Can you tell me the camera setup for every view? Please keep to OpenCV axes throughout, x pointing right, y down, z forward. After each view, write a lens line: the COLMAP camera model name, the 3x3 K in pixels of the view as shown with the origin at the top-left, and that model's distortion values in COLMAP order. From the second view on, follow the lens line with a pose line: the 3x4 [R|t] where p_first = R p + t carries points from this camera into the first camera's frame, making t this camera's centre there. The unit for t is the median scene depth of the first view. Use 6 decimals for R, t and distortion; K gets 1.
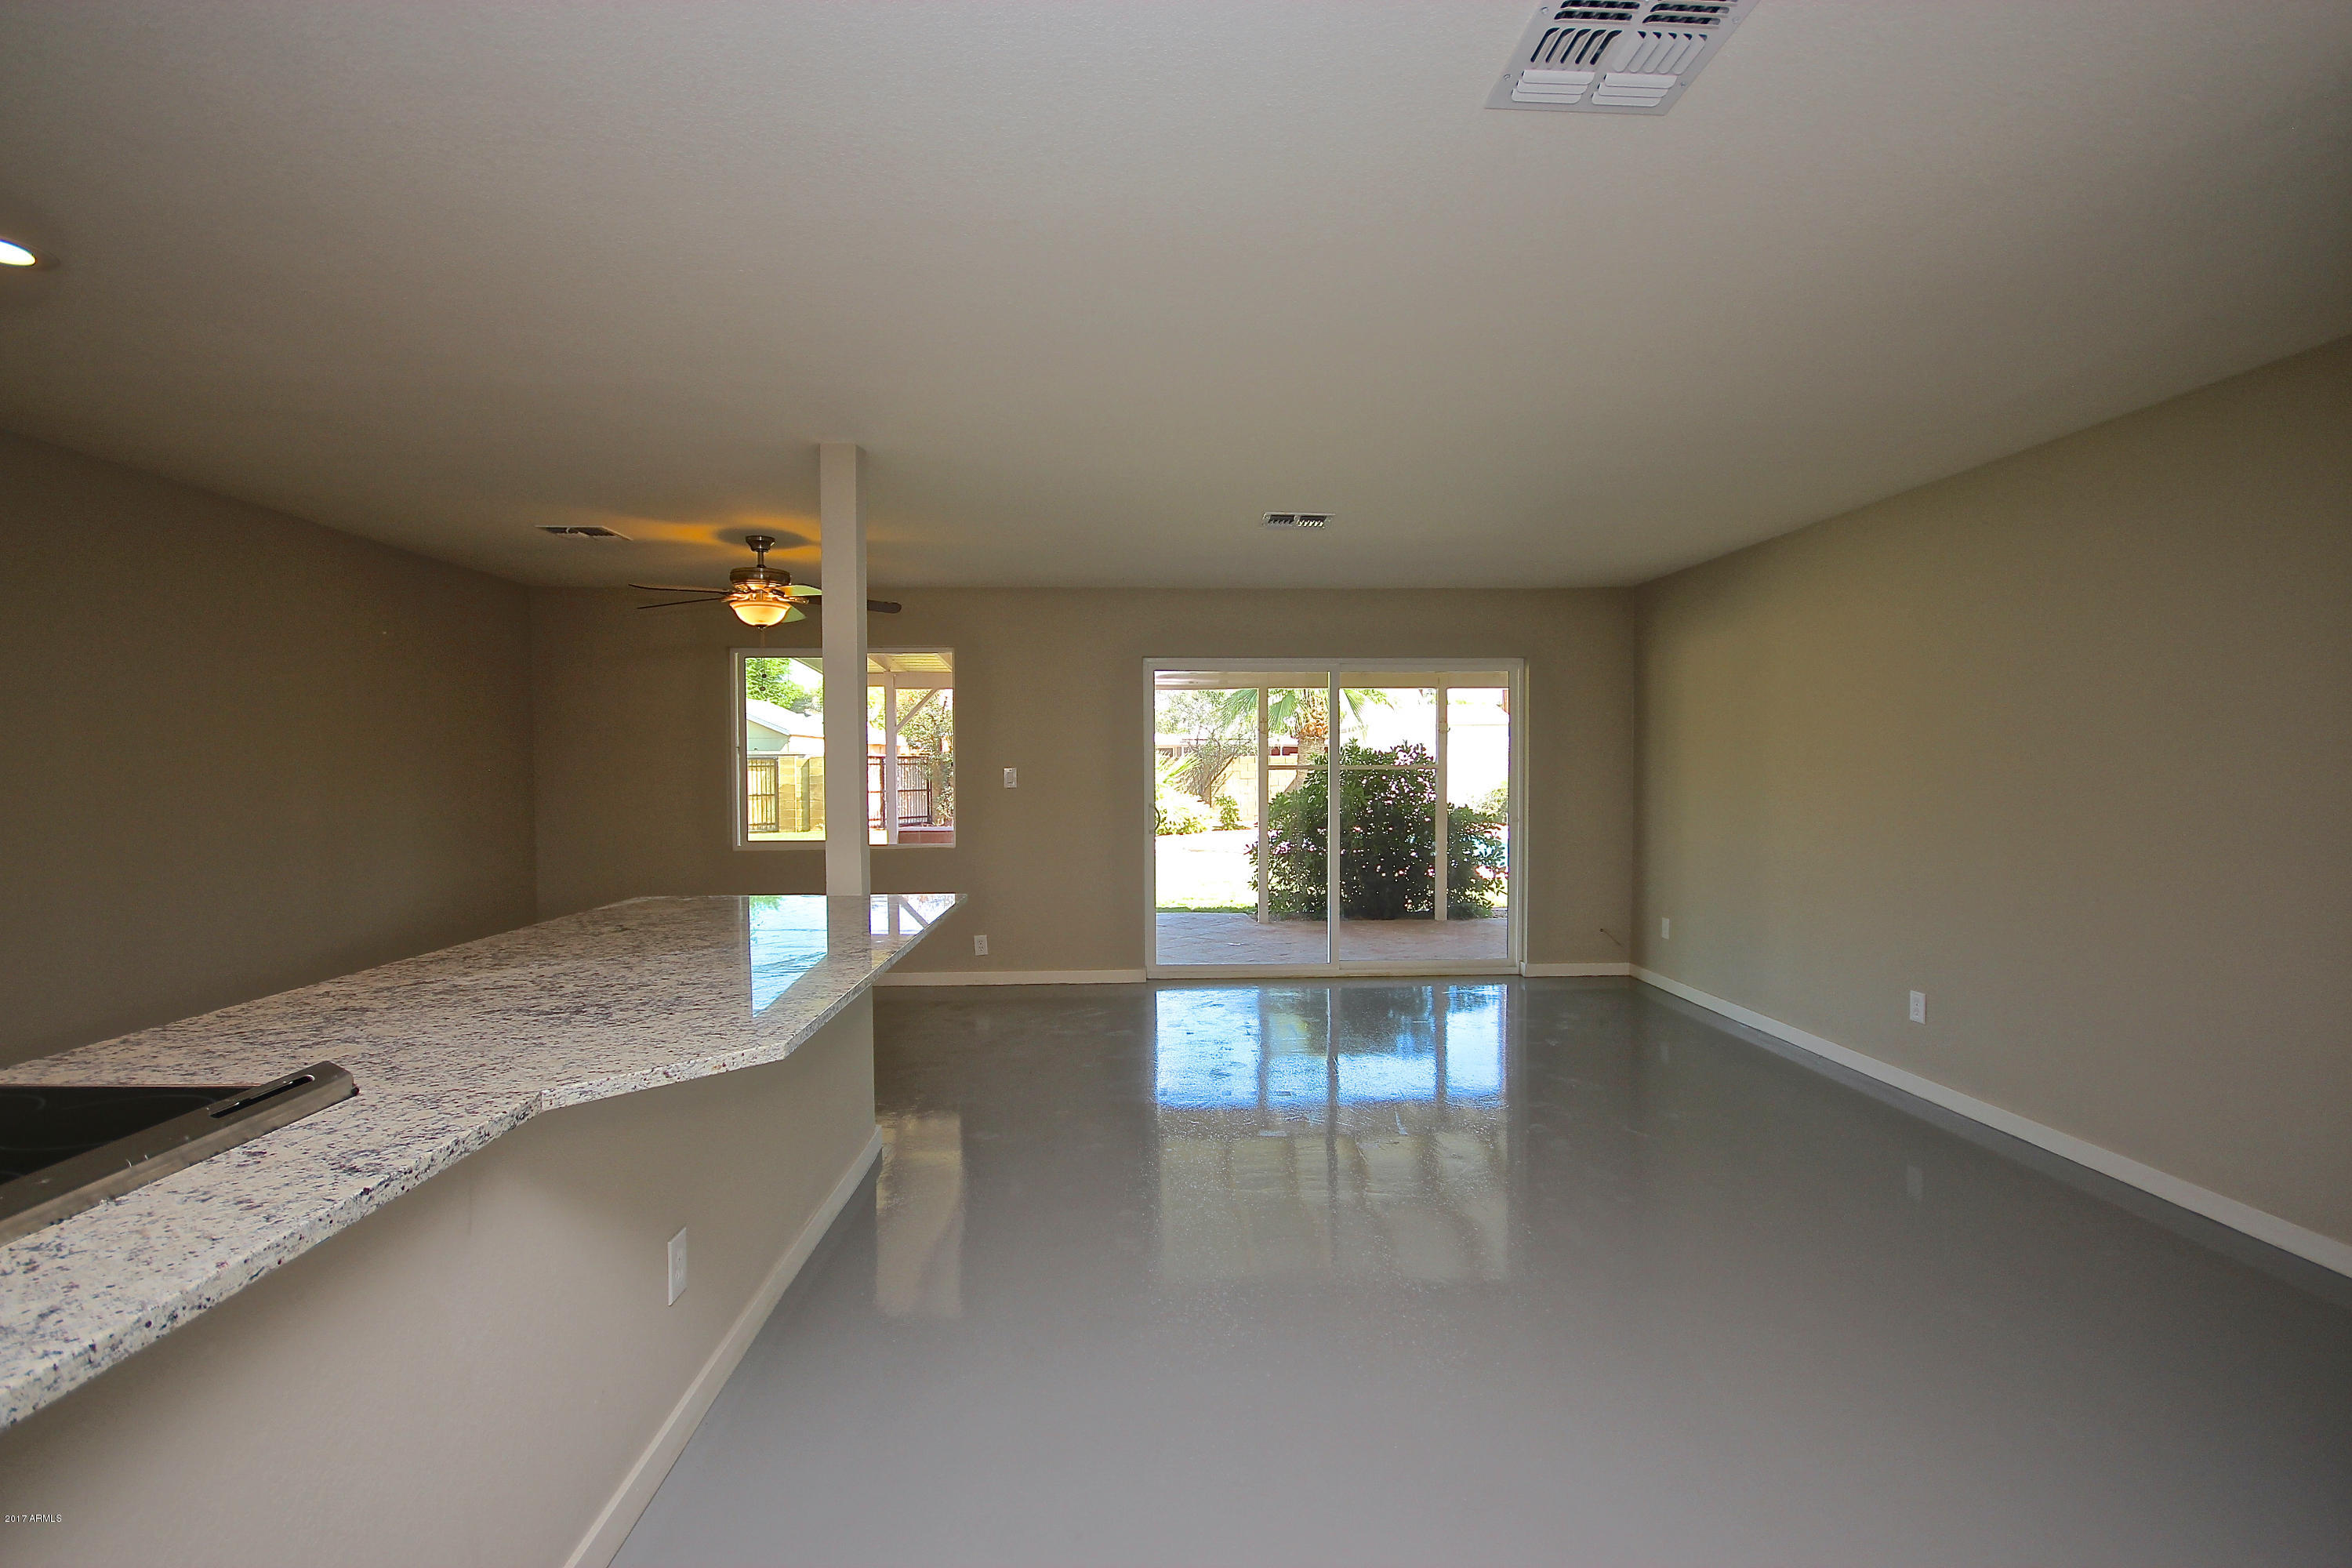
lens RADIAL K [[1095.2, 0, 1177.0], [0, 1095.2, 768.2], [0, 0, 1]] dist [-0.018415, 0.000506]
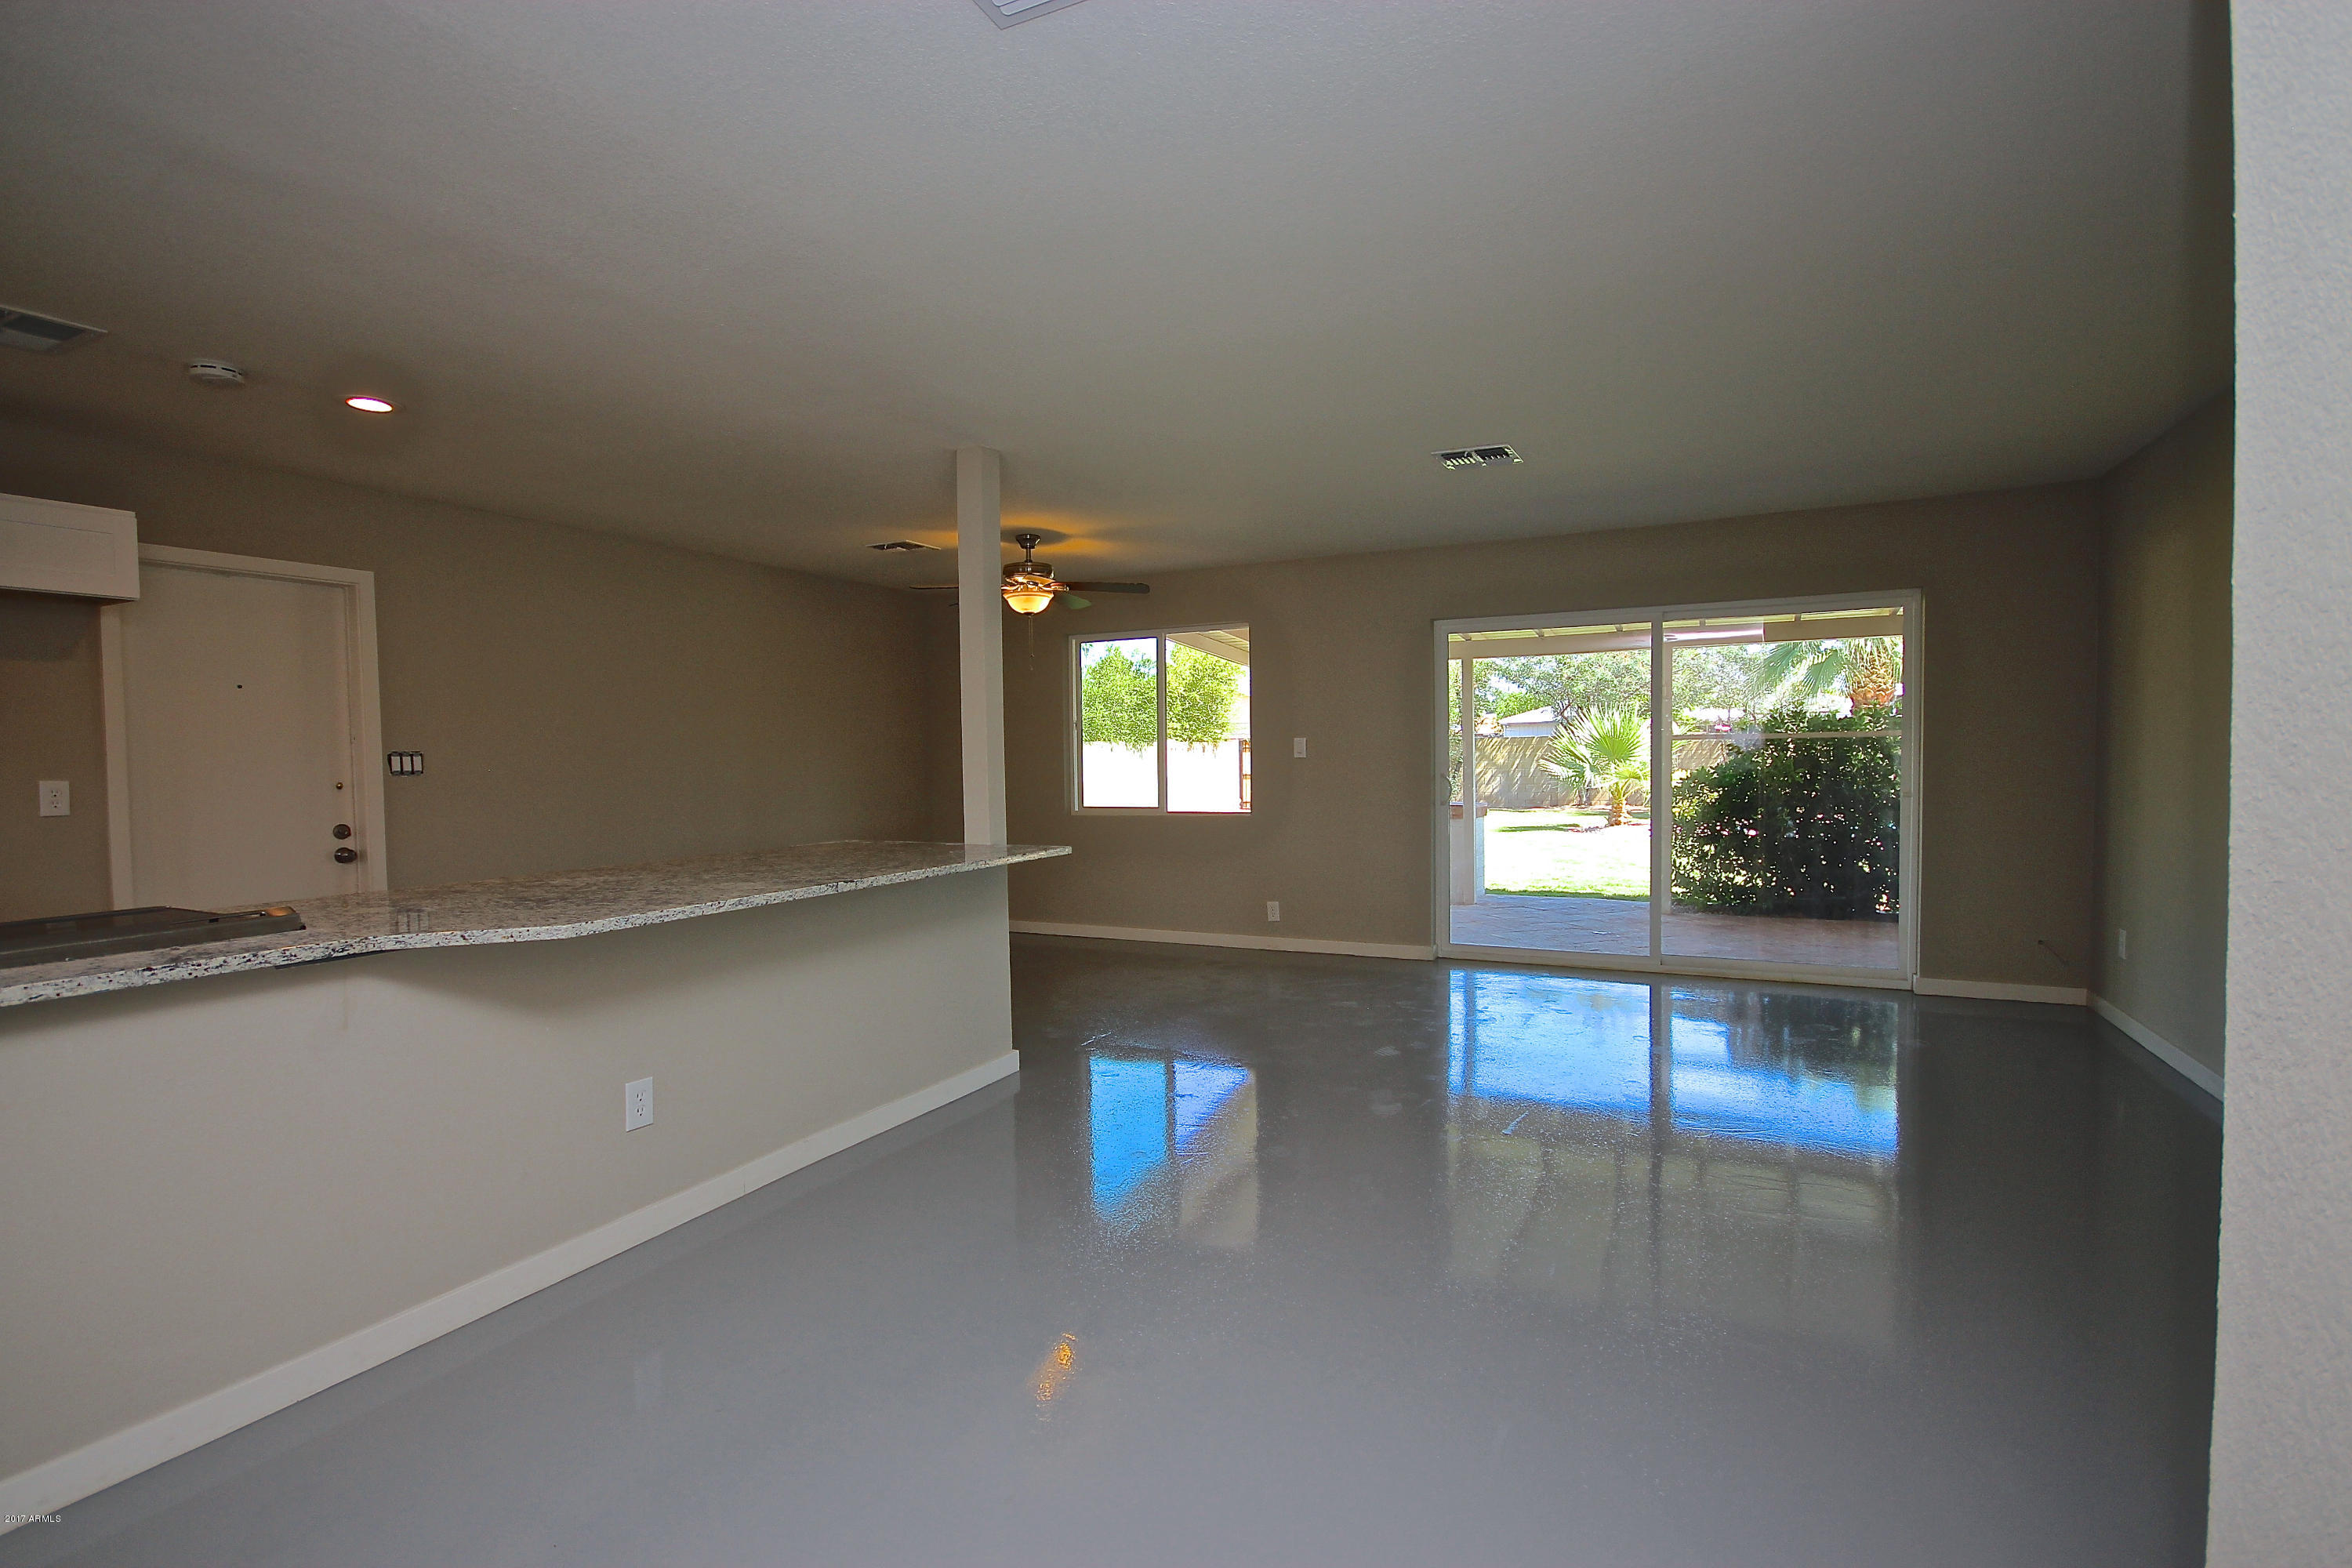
lens RADIAL K [[1095.2, 0, 1176.0], [0, 1095.2, 793.4], [0, 0, 1]] dist [-0.018415, 0.000506]
pose [[0.870355, 0.009006, -0.492343, 0.244369], [0.009675, 0.999327, 0.035383, 0.013572], [0.492330, -0.035559, 0.869682, 0.059884]]
